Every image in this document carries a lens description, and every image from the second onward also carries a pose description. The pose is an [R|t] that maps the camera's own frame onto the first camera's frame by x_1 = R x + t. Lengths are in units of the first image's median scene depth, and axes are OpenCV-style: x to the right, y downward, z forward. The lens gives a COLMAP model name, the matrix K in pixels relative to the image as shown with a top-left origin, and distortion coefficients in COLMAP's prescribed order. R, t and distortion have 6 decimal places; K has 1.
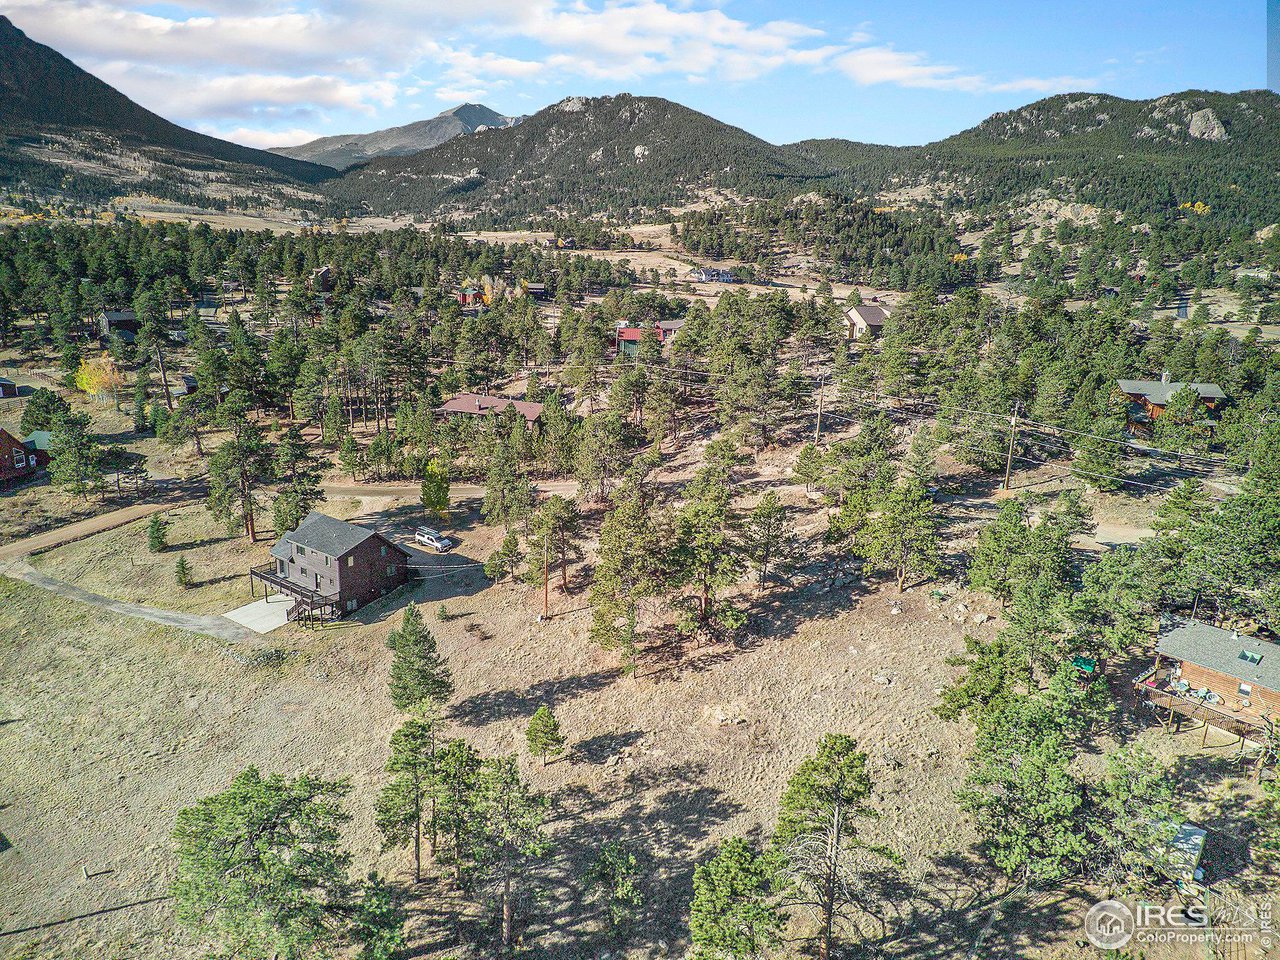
lens RADIAL K [[882.6, 0, 640.7], [0, 882.6, 427.8], [0, 0, 1]] dist [0.053935, -0.060225]
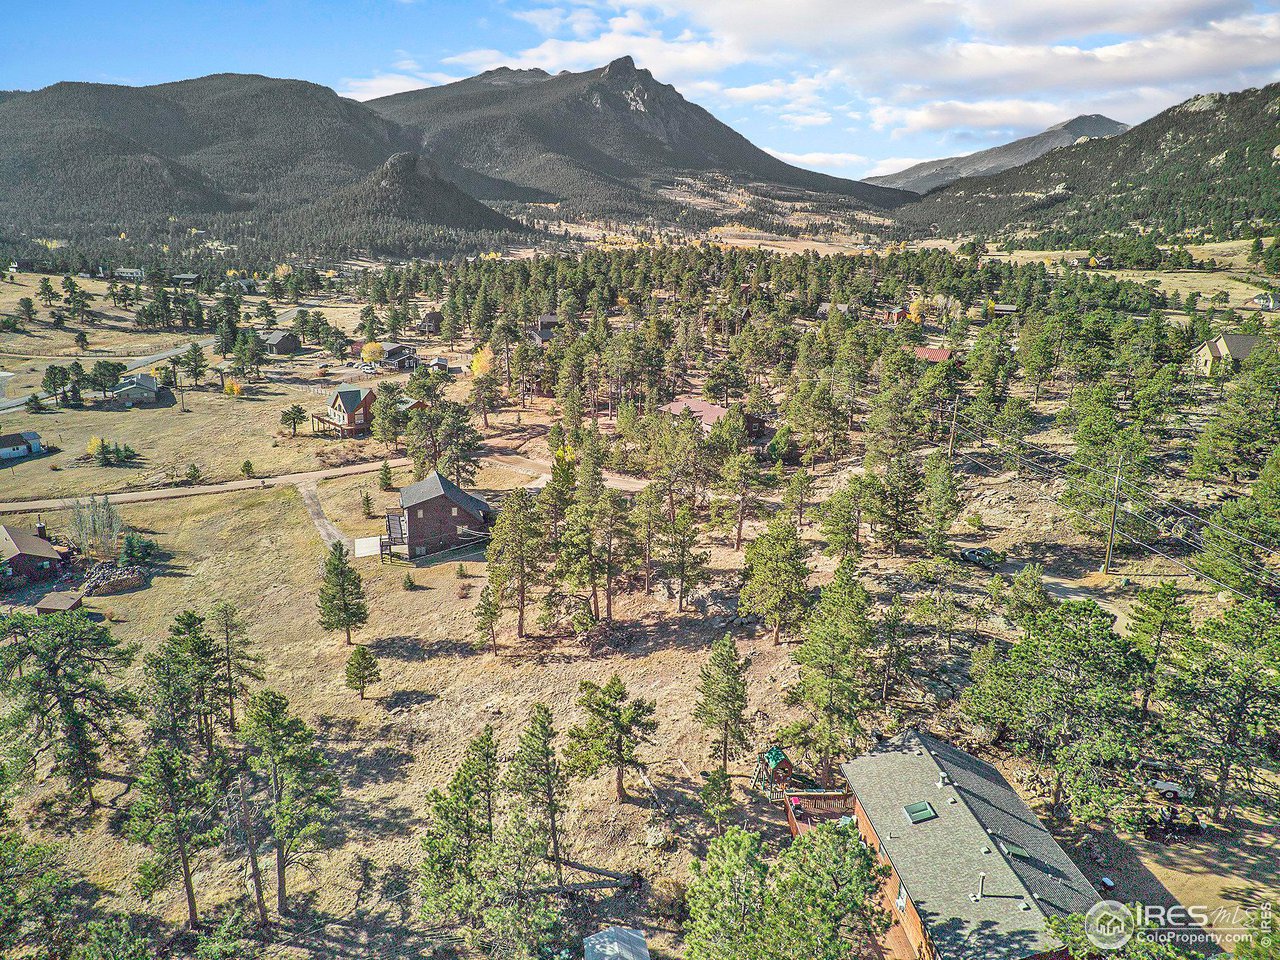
lens RADIAL K [[882.6, 0, 631.7], [0, 882.6, 423.5], [0, 0, 1]] dist [0.053935, -0.060225]
pose [[0.802602, 0.104657, -0.587263, 0.074995], [-0.122207, 0.992456, 0.009849, -0.002137], [0.583863, 0.063863, 0.809336, 0.024366]]
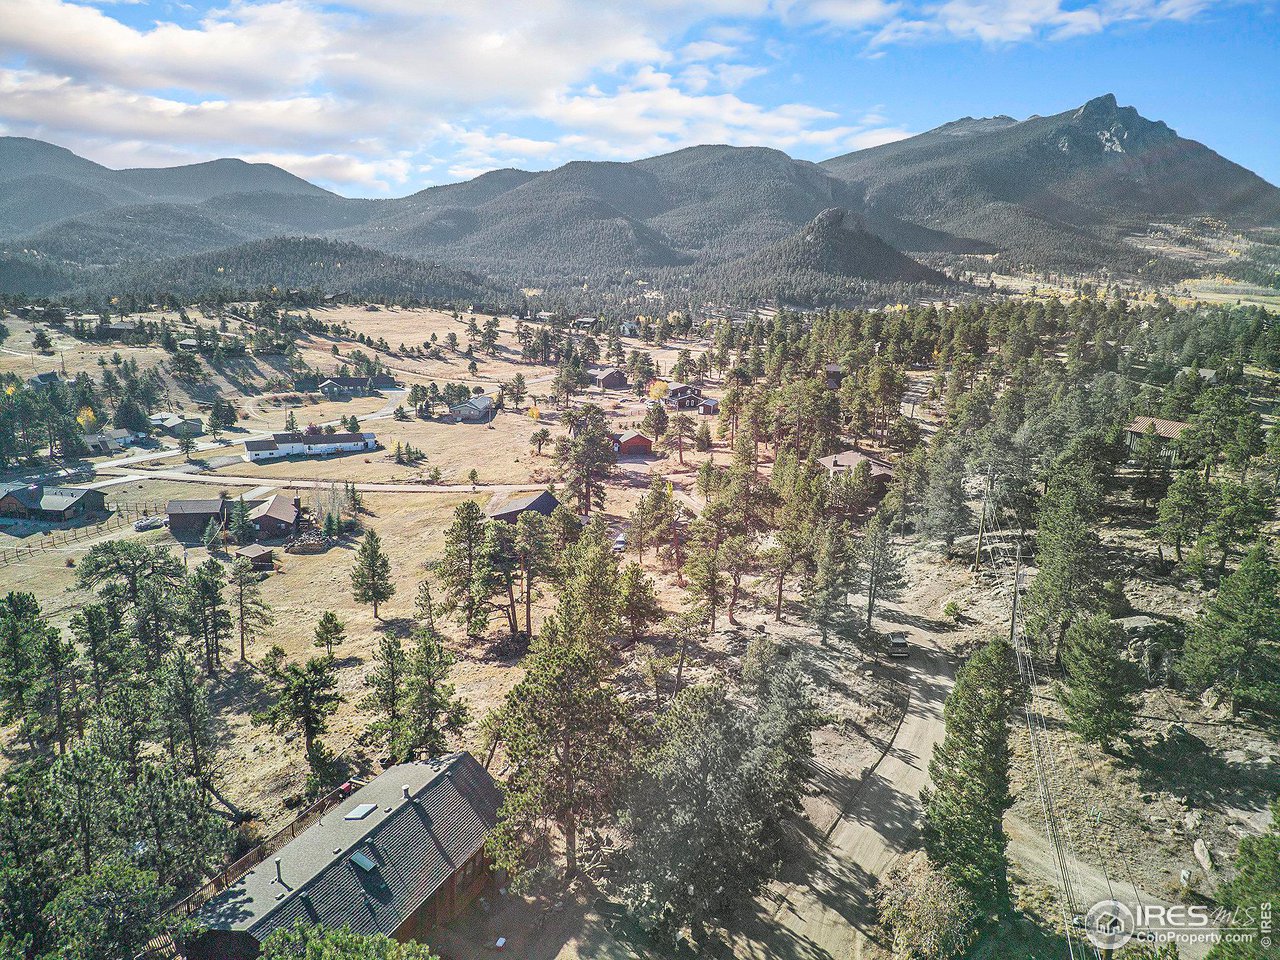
lens RADIAL K [[882.6, 0, 635.8], [0, 882.6, 412.3], [0, 0, 1]] dist [0.053935, -0.060225]
pose [[0.433794, 0.111921, -0.894034, 0.120829], [-0.208027, 0.977887, 0.021482, -0.010942], [0.876669, 0.176665, 0.447484, 0.069666]]
